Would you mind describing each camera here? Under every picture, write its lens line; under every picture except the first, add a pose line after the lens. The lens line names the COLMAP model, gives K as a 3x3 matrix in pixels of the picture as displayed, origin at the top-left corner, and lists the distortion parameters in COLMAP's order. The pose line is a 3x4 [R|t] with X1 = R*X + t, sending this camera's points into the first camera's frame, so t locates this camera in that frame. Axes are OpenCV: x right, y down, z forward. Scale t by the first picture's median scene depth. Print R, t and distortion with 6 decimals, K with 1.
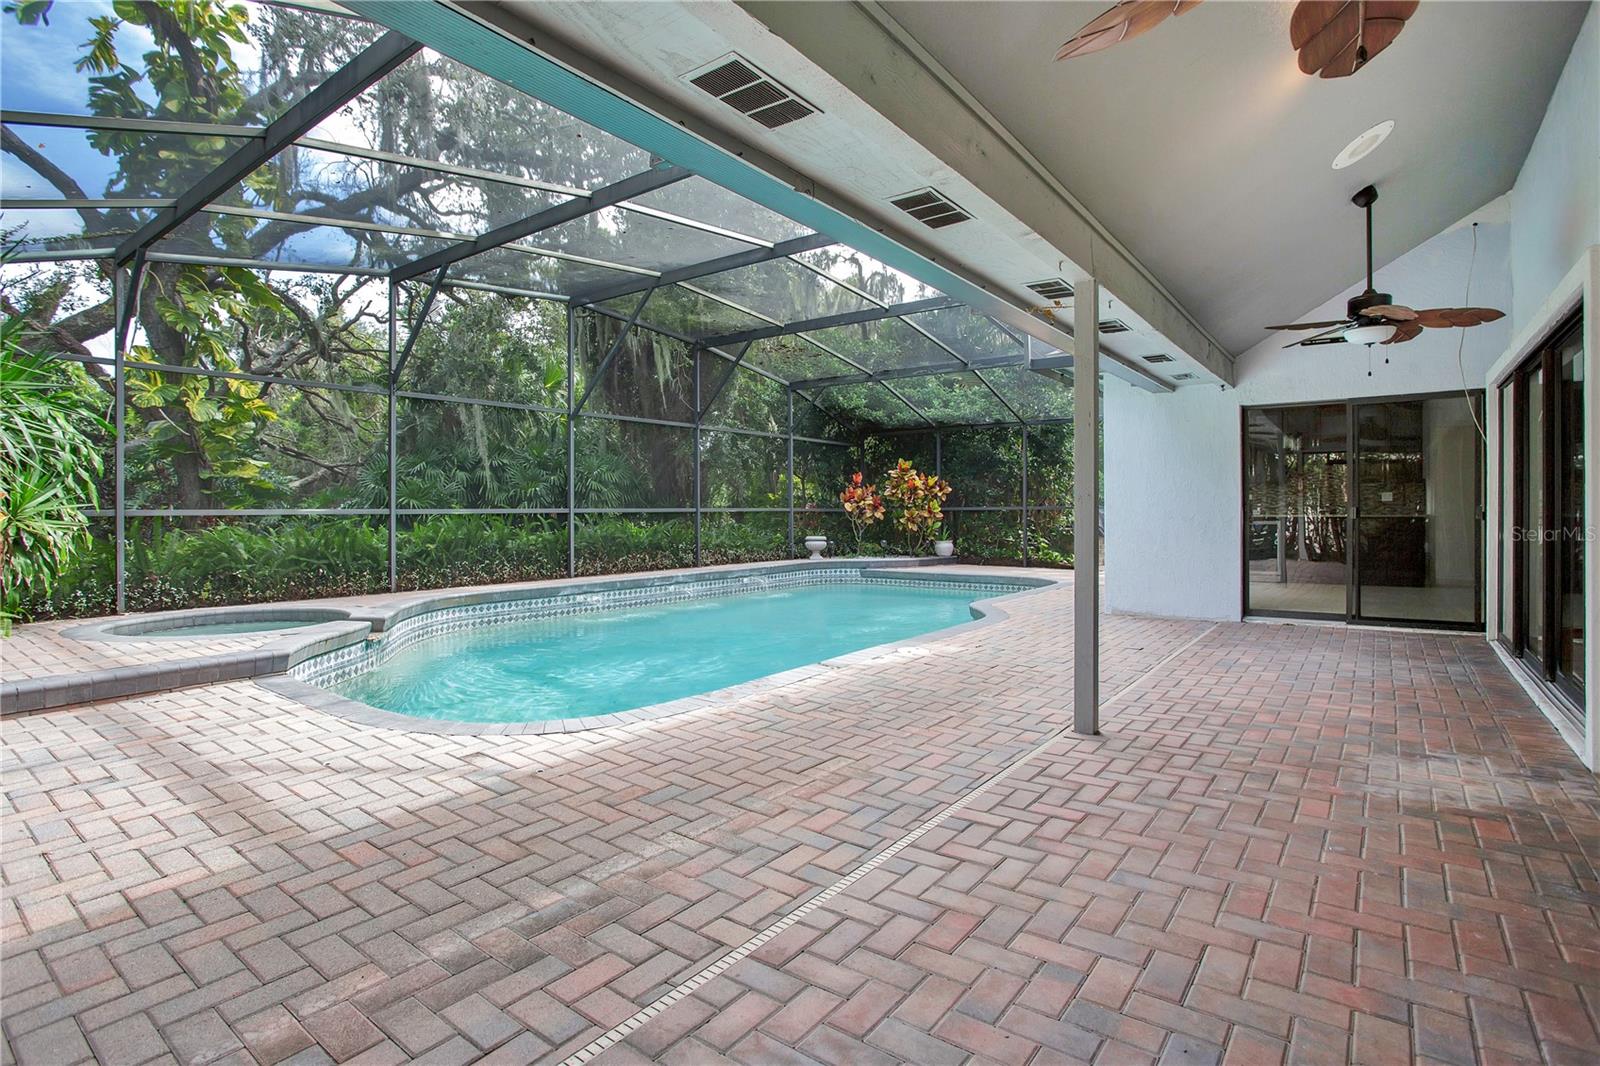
lens RADIAL K [[808.2, 0, 817.9], [0, 808.2, 496.9], [0, 0, 1]] dist [-0.066548, 0.027654]
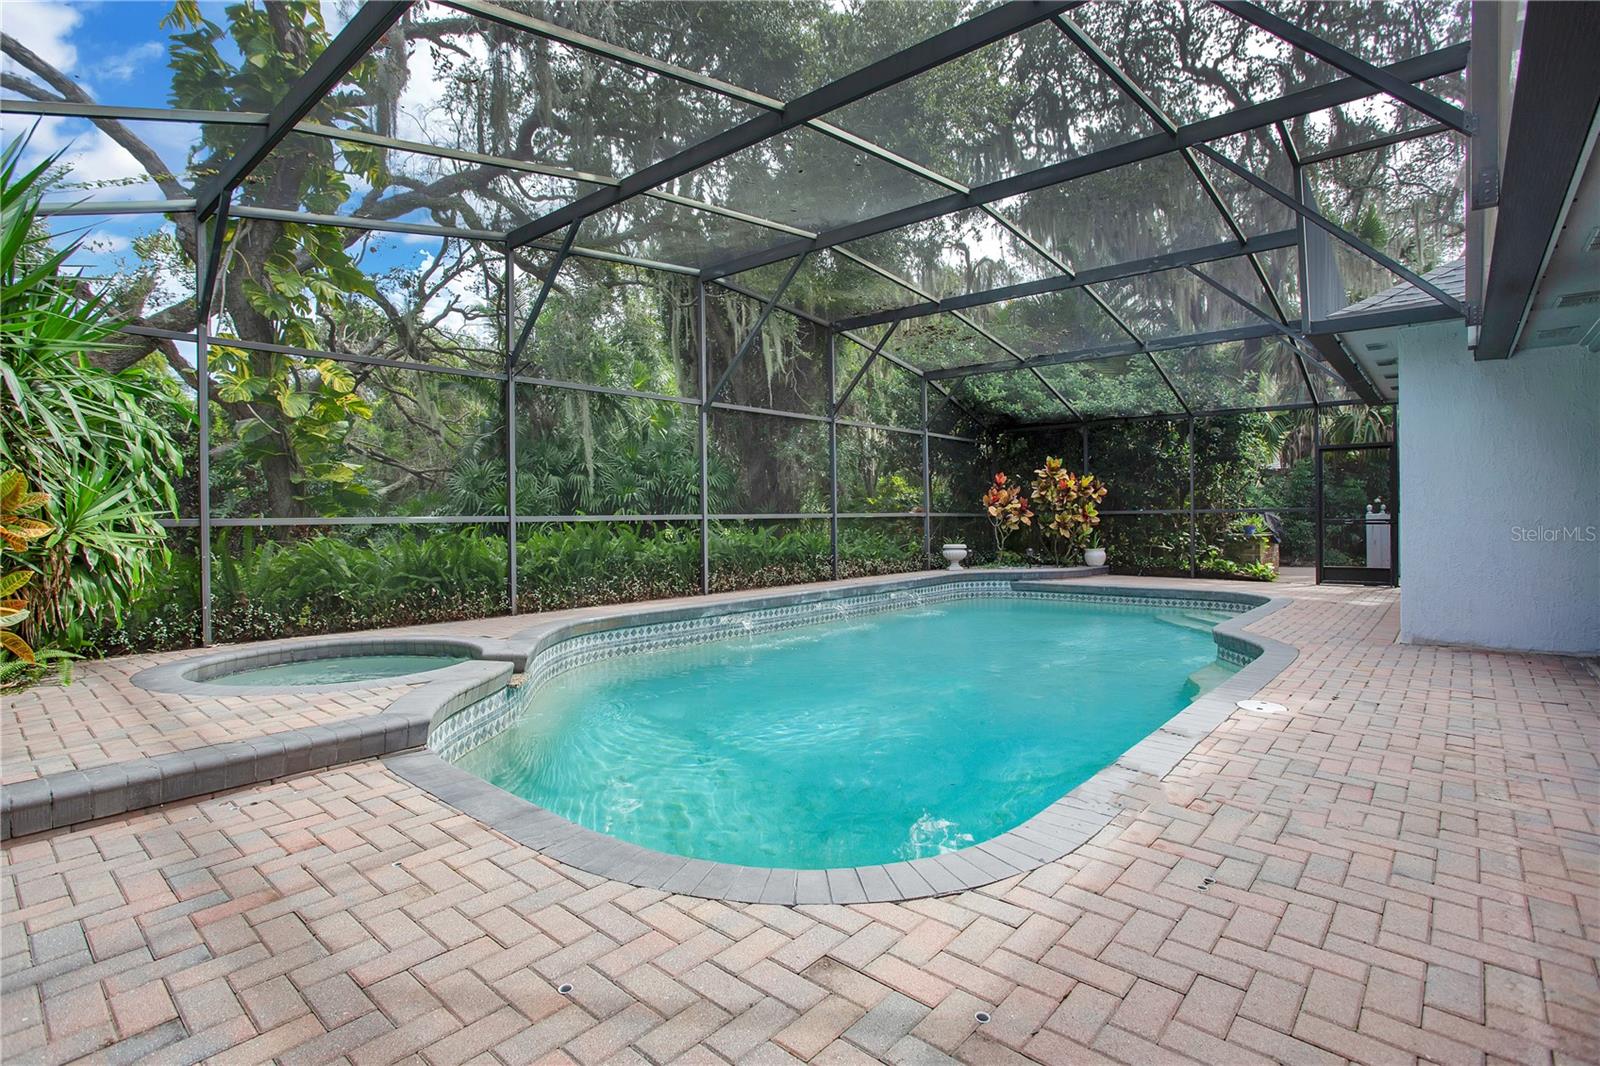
lens RADIAL K [[808.2, 0, 817.5], [0, 808.2, 510.9], [0, 0, 1]] dist [-0.066548, 0.027654]
pose [[0.997386, -0.005857, -0.072026, -0.131938], [0.006586, 0.999929, 0.009881, 0.003139], [0.071963, -0.010329, 0.997354, 0.153668]]
